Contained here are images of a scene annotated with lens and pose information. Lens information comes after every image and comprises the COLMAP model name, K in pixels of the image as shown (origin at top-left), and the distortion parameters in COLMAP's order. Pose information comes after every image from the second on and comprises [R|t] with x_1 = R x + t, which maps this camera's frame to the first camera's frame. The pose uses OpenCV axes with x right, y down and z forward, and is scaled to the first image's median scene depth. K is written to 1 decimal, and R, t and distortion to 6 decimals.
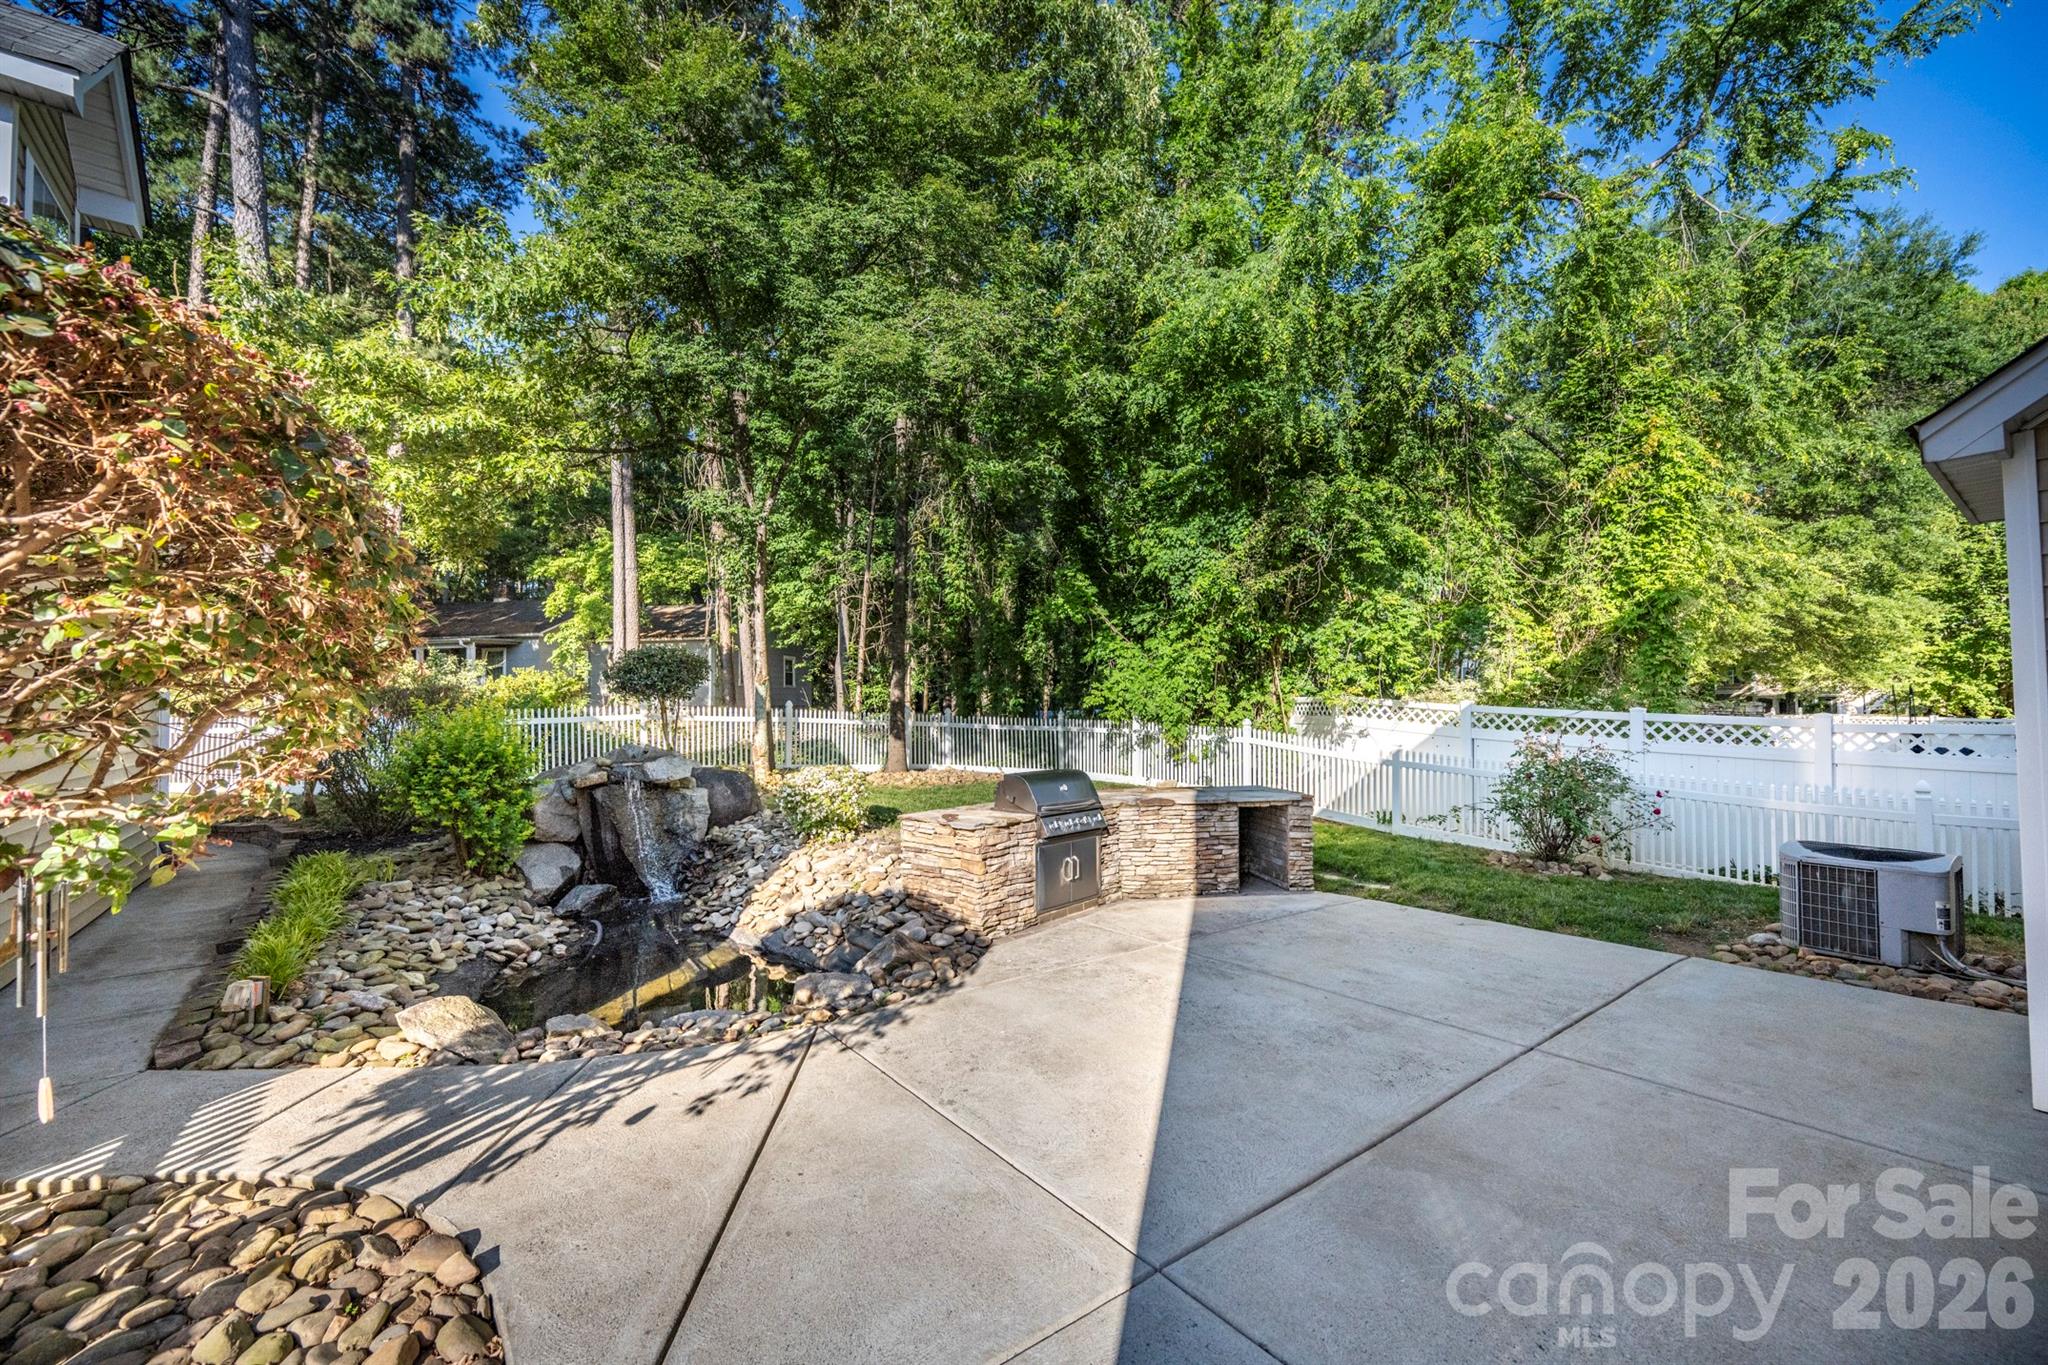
lens RADIAL K [[810.6, 0, 1024.2], [0, 810.6, 691.0], [0, 0, 1]] dist [-0.000886, -0.000389]
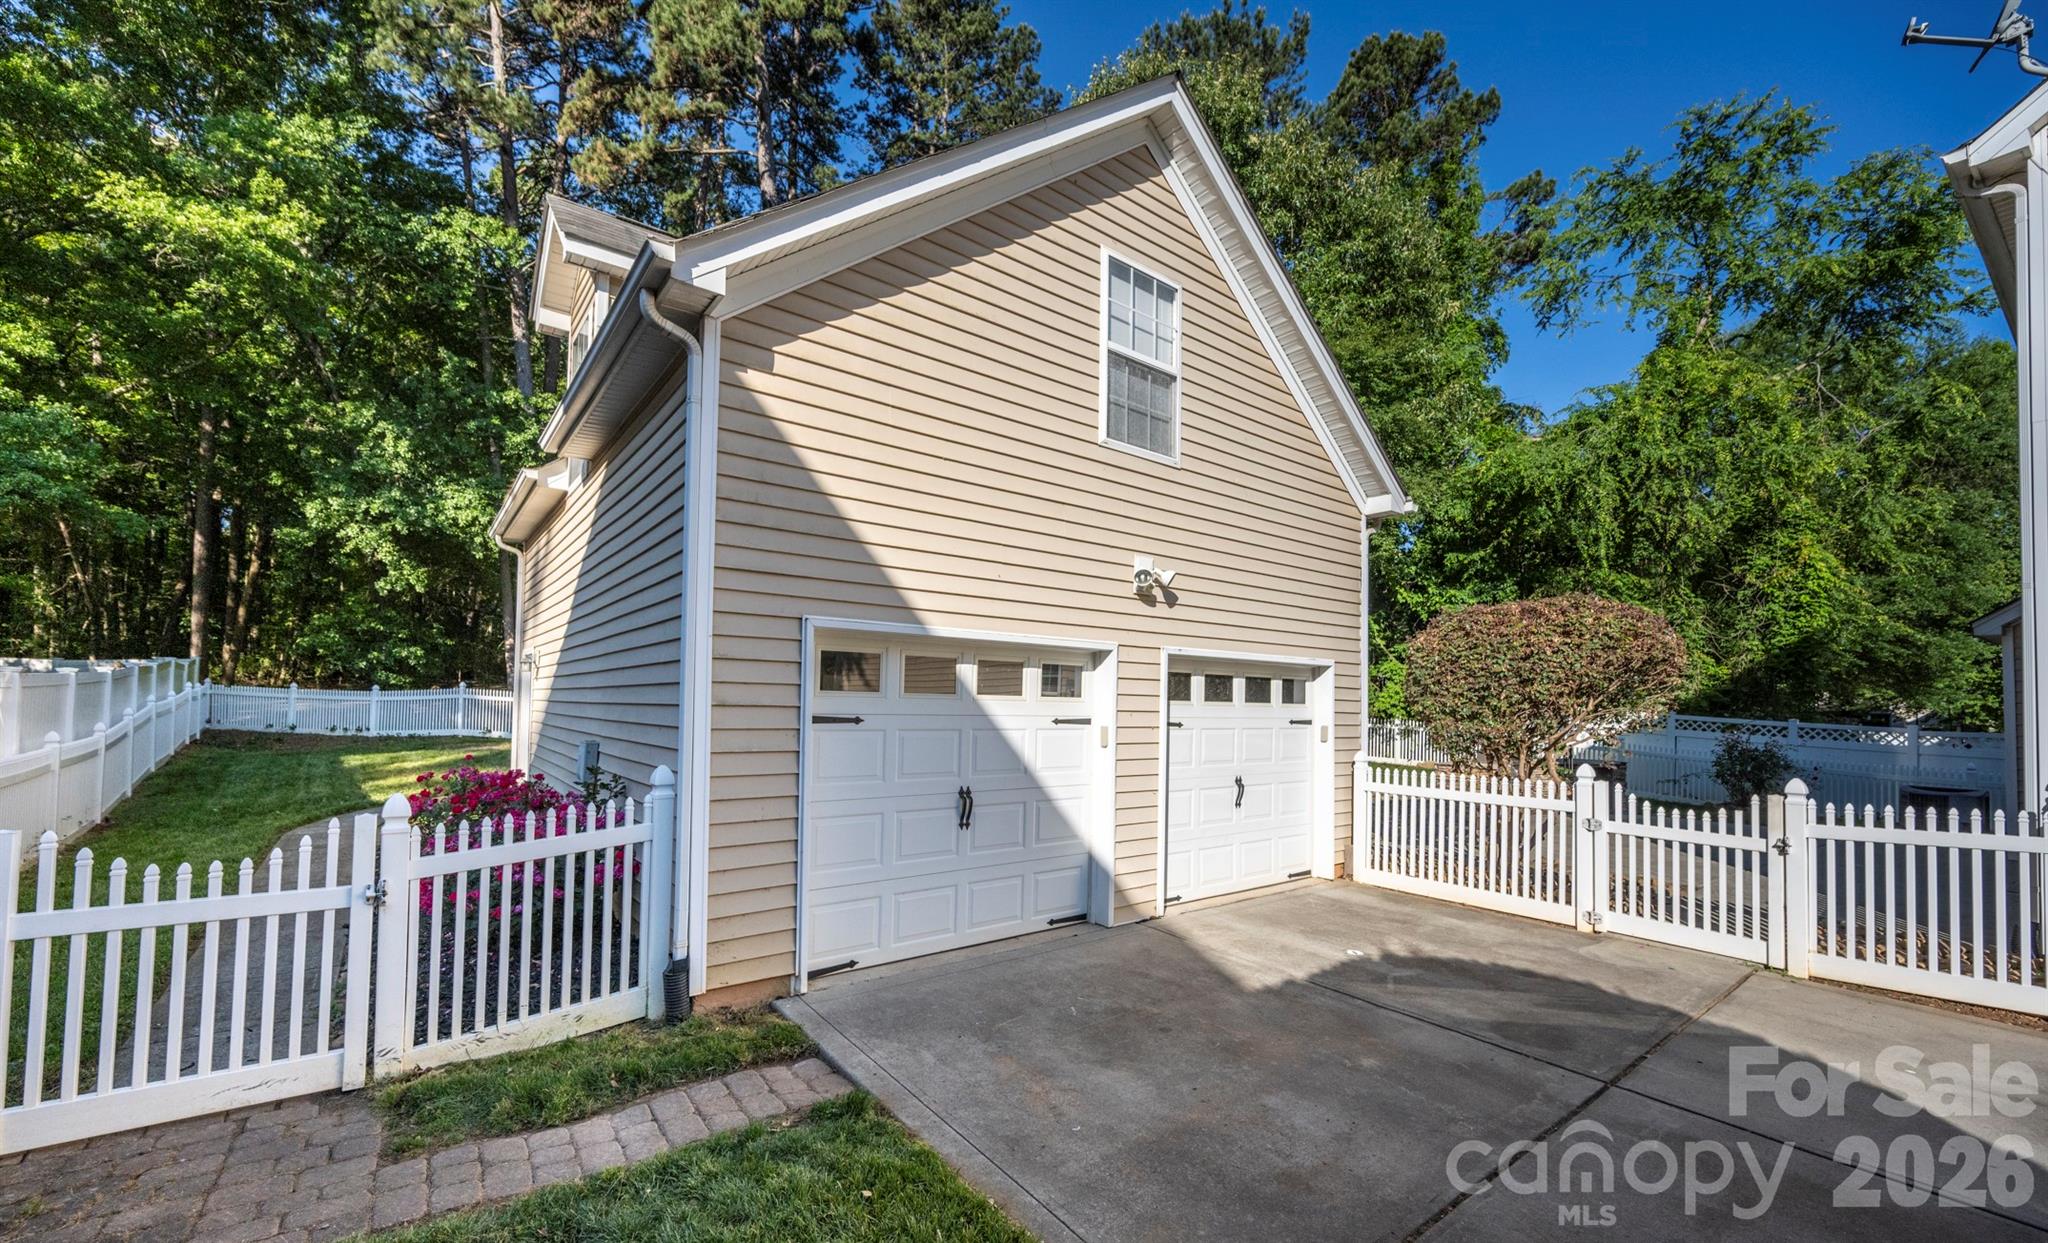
lens RADIAL K [[808.1, 0, 1035.7], [0, 808.1, 679.3], [0, 0, 1]] dist [0.000300, 0.000287]
pose [[0.999400, 0.027407, -0.021168, -0.603059], [-0.027568, 0.999593, -0.007381, -0.005031], [0.020957, 0.007960, 0.999749, -0.544208]]
